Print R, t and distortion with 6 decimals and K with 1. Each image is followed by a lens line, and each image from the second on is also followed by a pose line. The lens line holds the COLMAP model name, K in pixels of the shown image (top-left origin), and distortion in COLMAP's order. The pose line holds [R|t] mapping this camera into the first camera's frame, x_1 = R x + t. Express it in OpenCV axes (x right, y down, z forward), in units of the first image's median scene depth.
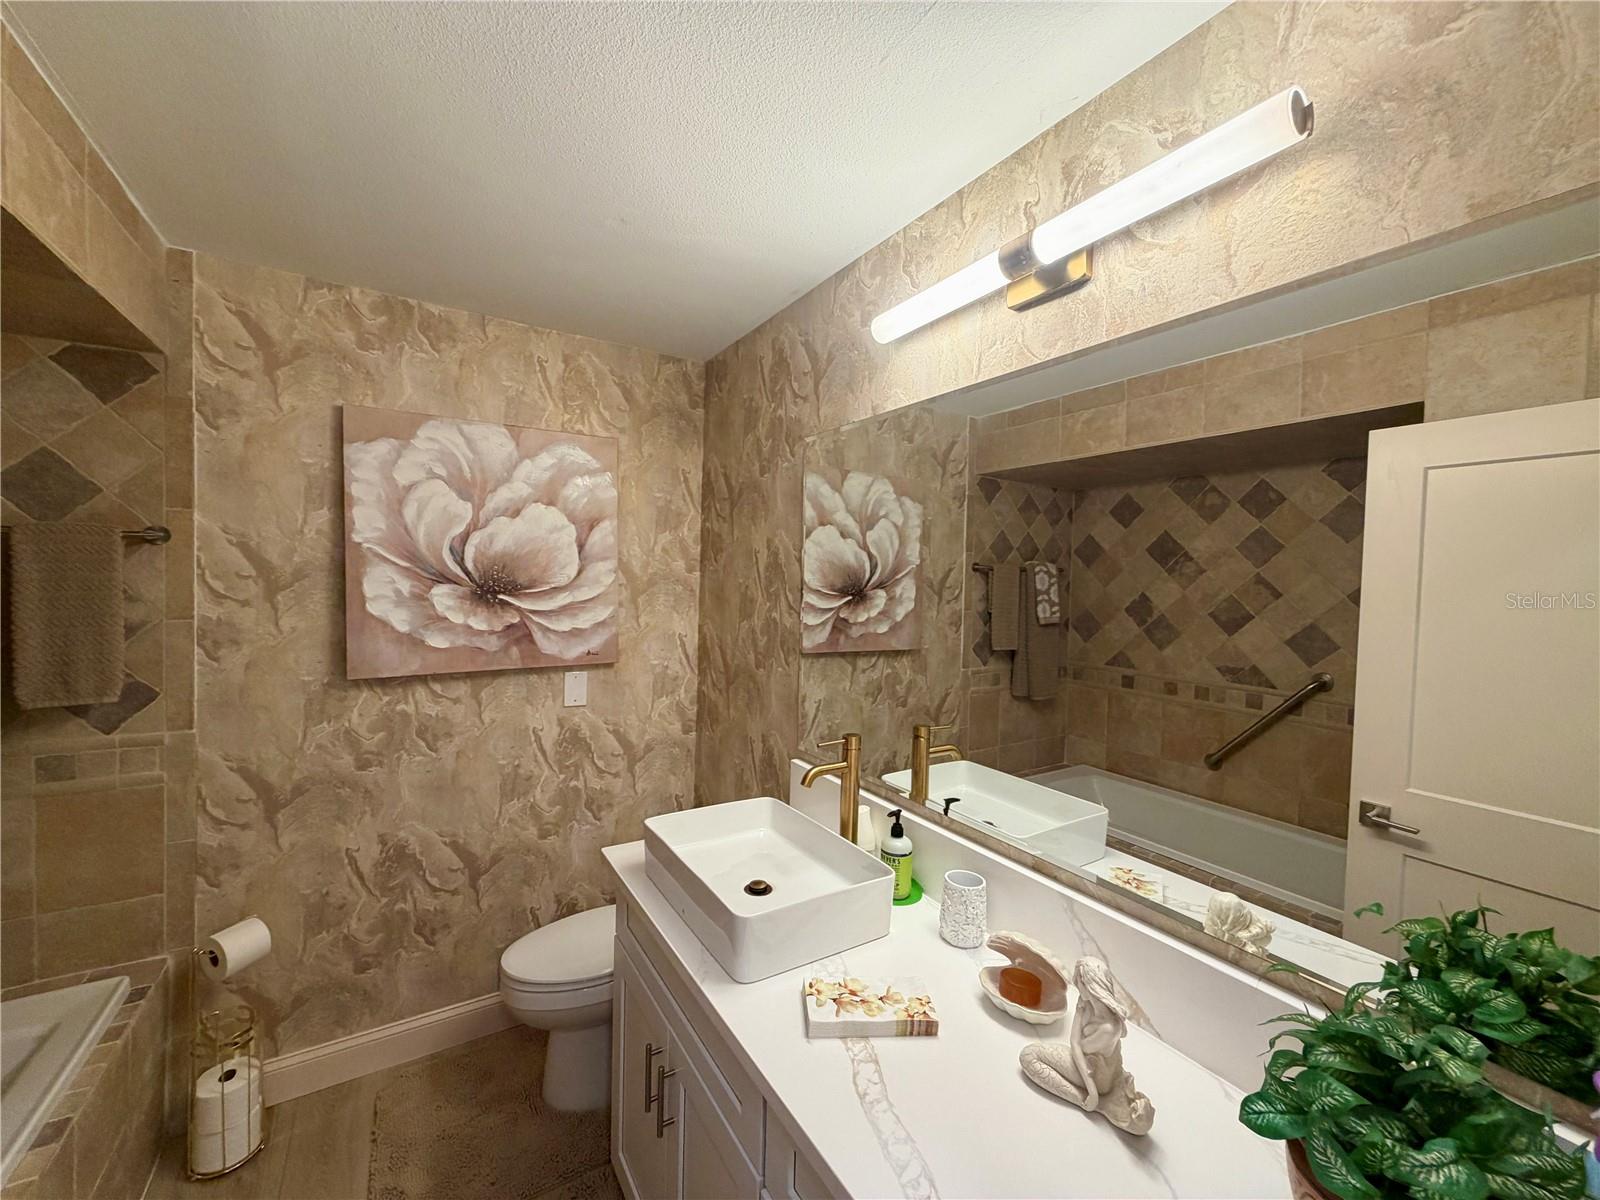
lens RADIAL K [[640.4, 0, 794.5], [0, 640.4, 598.1], [0, 0, 1]] dist [-0.001118, 0.000319]
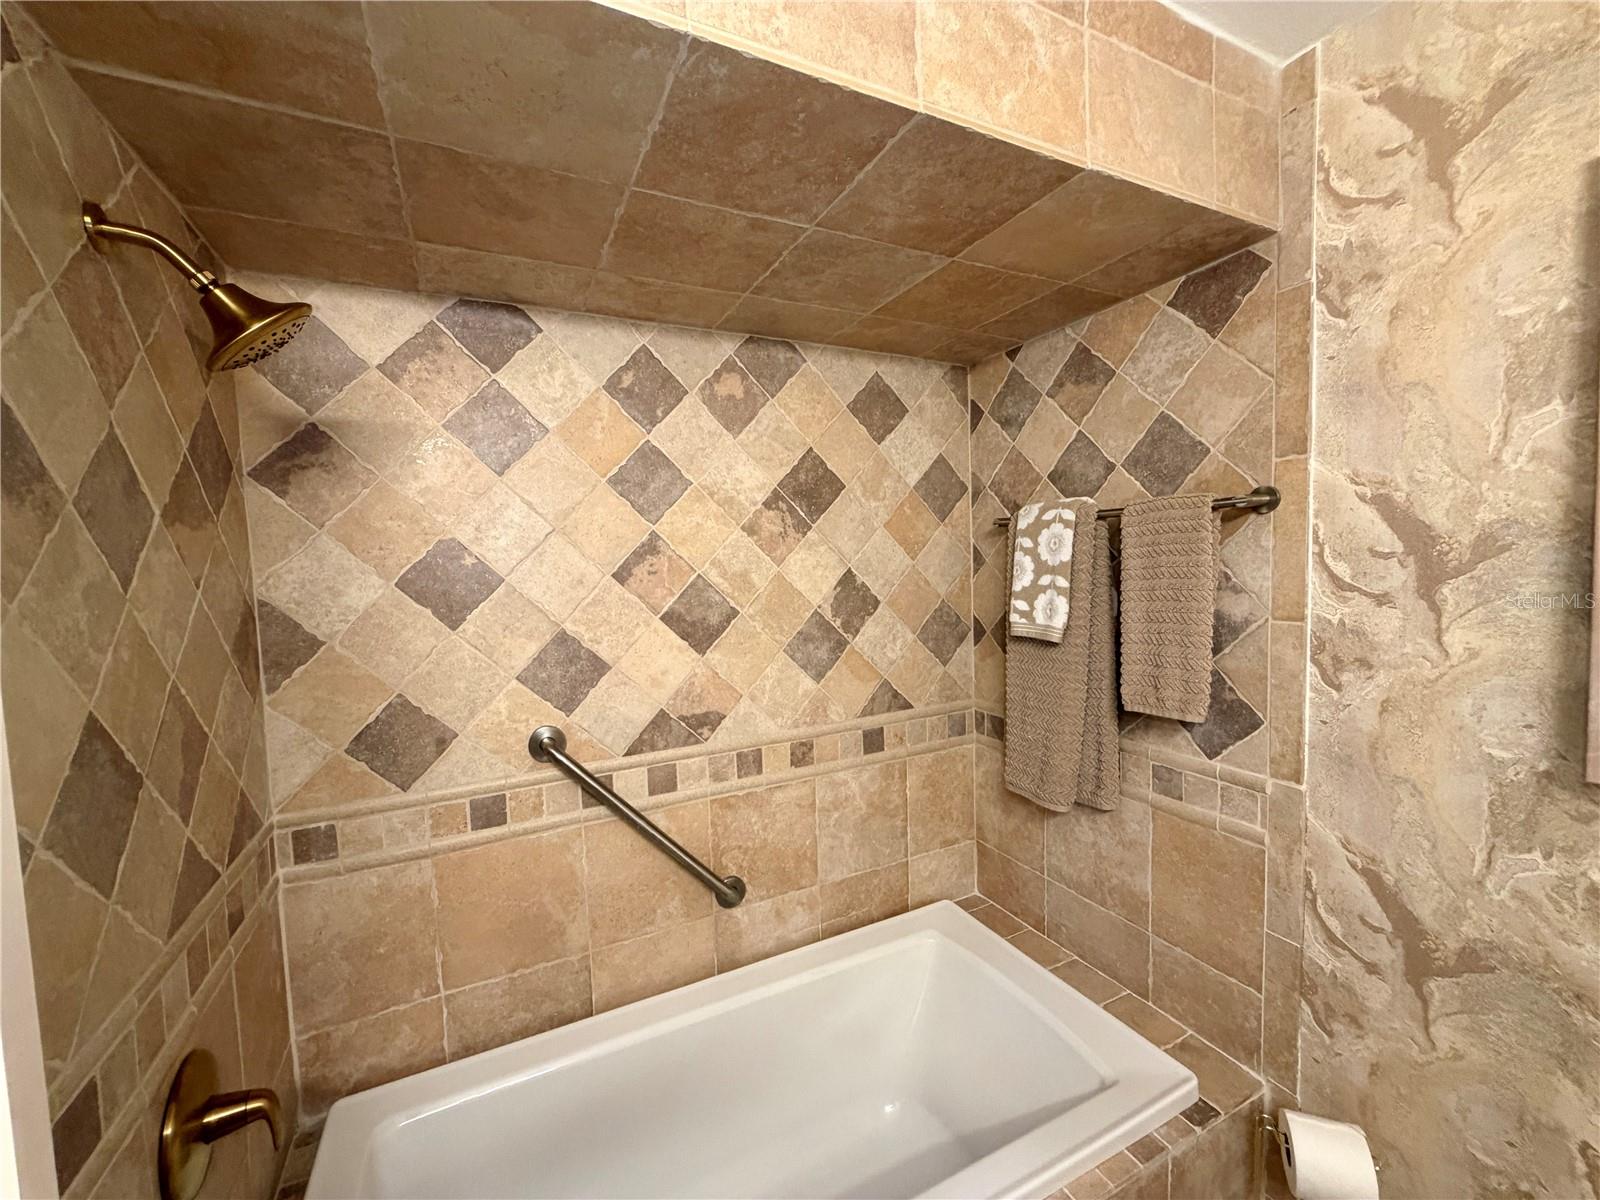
lens RADIAL K [[640.4, 0, 796.4], [0, 640.4, 600.5], [0, 0, 1]] dist [-0.001118, 0.000319]
pose [[-0.097043, 0.042449, -0.994375, -0.229835], [-0.000445, 0.999088, 0.042693, -0.016744], [0.995280, 0.004585, -0.096935, 0.539192]]
